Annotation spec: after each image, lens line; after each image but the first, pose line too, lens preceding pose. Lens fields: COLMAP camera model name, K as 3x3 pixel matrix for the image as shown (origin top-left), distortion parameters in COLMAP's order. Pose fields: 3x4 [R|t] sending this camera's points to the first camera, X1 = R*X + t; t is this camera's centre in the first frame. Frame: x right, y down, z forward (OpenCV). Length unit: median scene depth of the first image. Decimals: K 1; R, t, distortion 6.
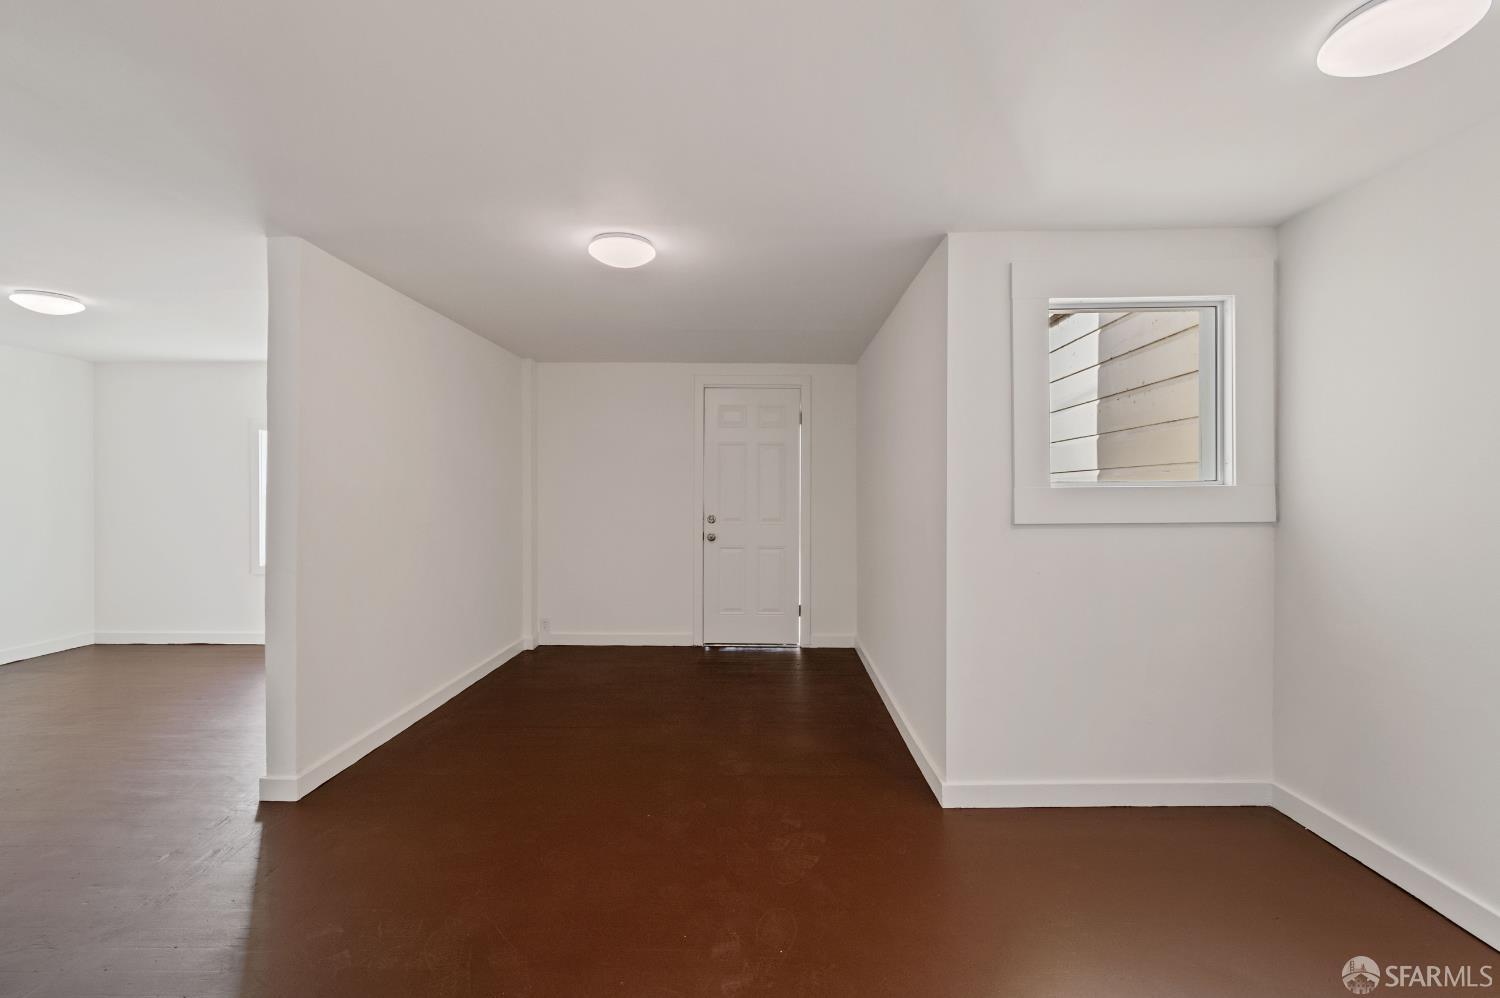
lens RADIAL K [[674.2, 0, 749.6], [0, 674.2, 501.2], [0, 0, 1]] dist [-0.003472, -0.000080]
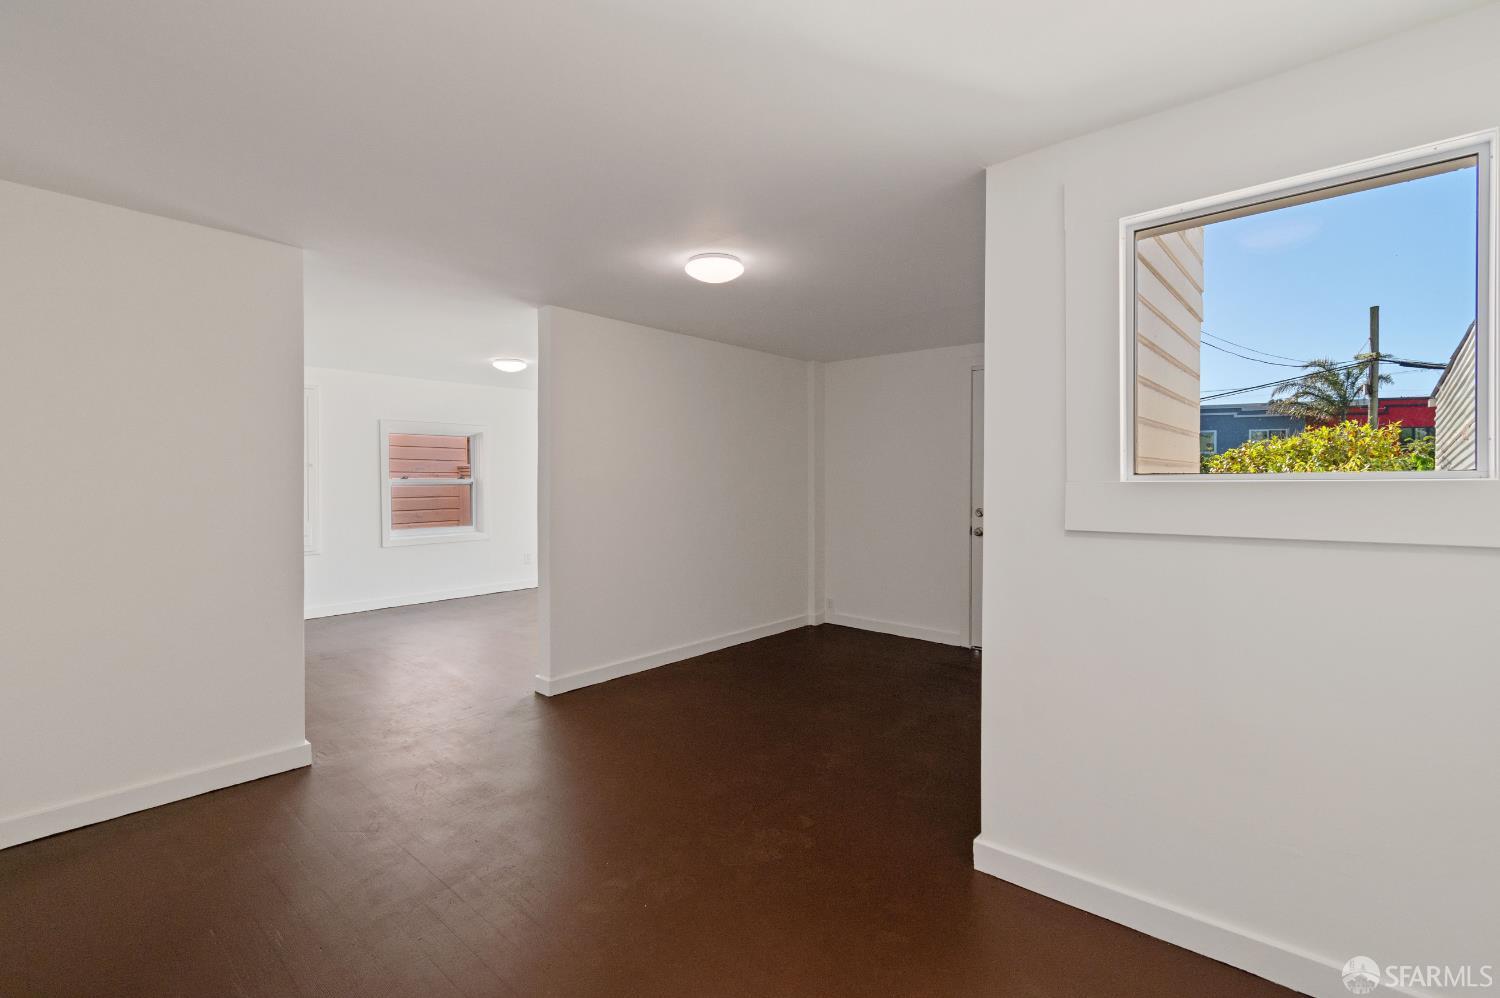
lens RADIAL K [[674.2, 0, 752.2], [0, 674.2, 491.2], [0, 0, 1]] dist [-0.003472, -0.000080]
pose [[0.755603, 0.013675, -0.654887, 0.484446], [-0.011995, 0.999903, 0.007040, -0.008259], [0.654920, 0.002536, 0.755694, 0.156229]]
